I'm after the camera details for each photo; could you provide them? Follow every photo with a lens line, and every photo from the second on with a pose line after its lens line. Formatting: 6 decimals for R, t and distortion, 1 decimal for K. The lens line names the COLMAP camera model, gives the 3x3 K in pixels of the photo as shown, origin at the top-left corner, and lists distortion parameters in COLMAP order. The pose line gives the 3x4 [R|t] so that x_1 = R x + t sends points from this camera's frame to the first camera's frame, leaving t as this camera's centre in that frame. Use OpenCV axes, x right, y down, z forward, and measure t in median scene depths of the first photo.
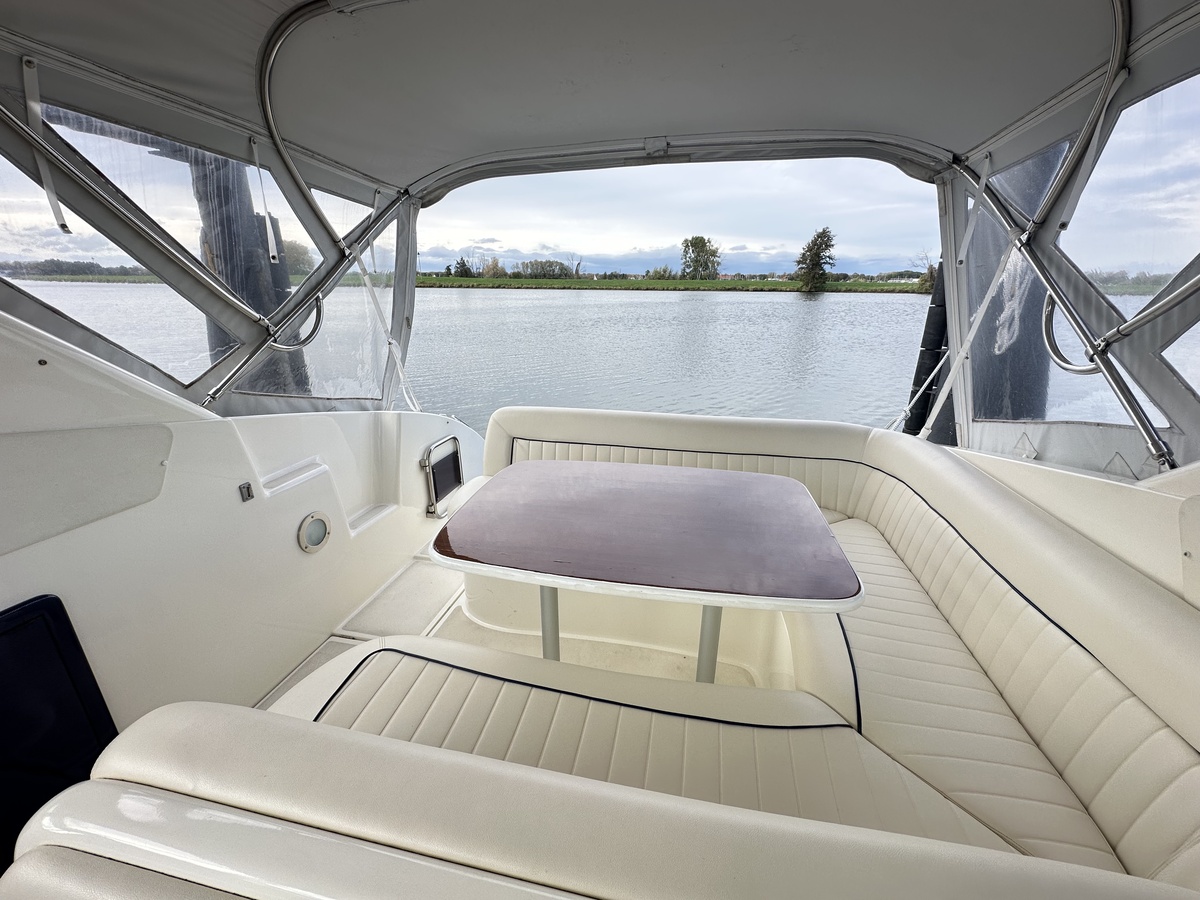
lens RADIAL K [[477.3, 0, 597.3], [0, 477.3, 450.1], [0, 0, 1]] dist [-0.004027, 0.000707]
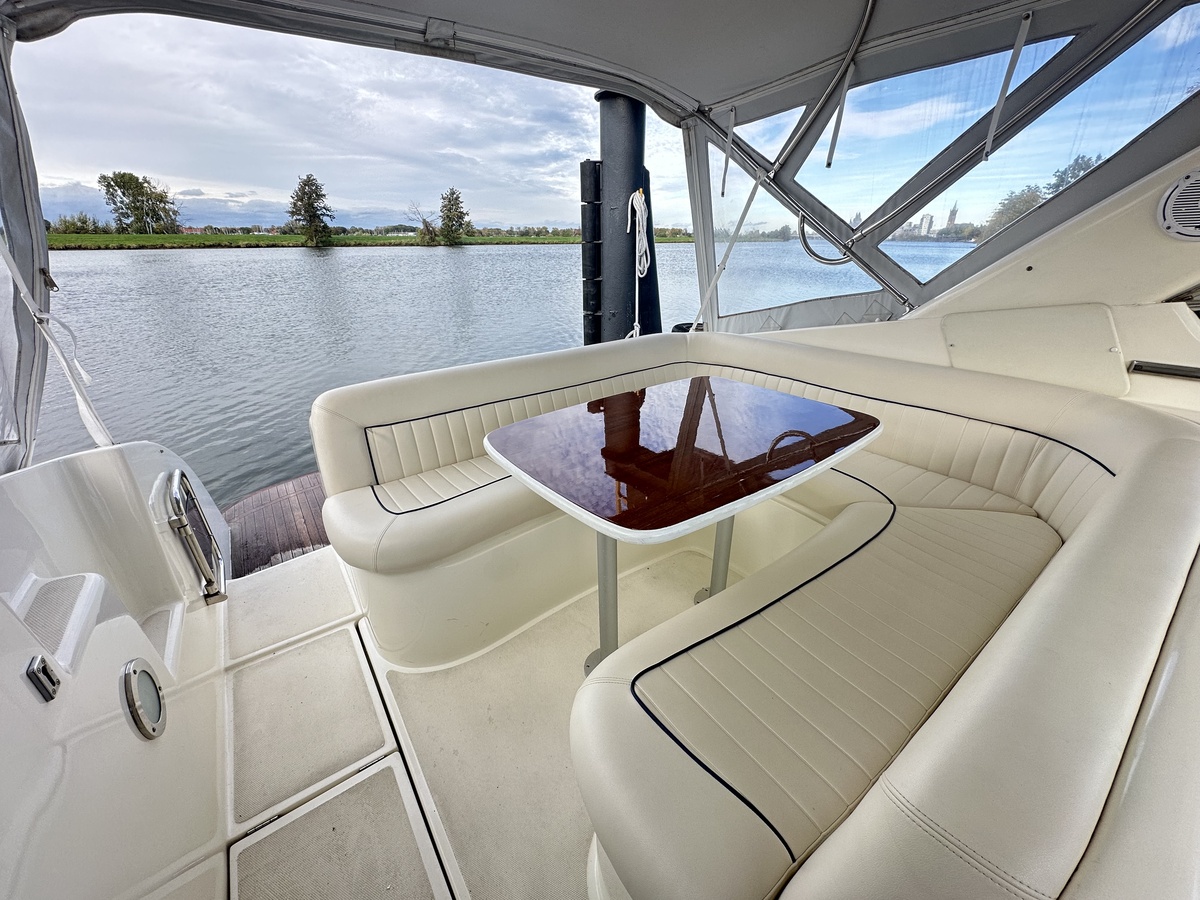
lens RADIAL K [[477.3, 0, 599.6], [0, 477.3, 452.2], [0, 0, 1]] dist [-0.004027, 0.000707]
pose [[0.666460, -0.314601, 0.675912, -0.536732], [0.254742, 0.948134, 0.190126, -0.047059], [-0.700669, 0.045472, 0.712036, 0.297714]]
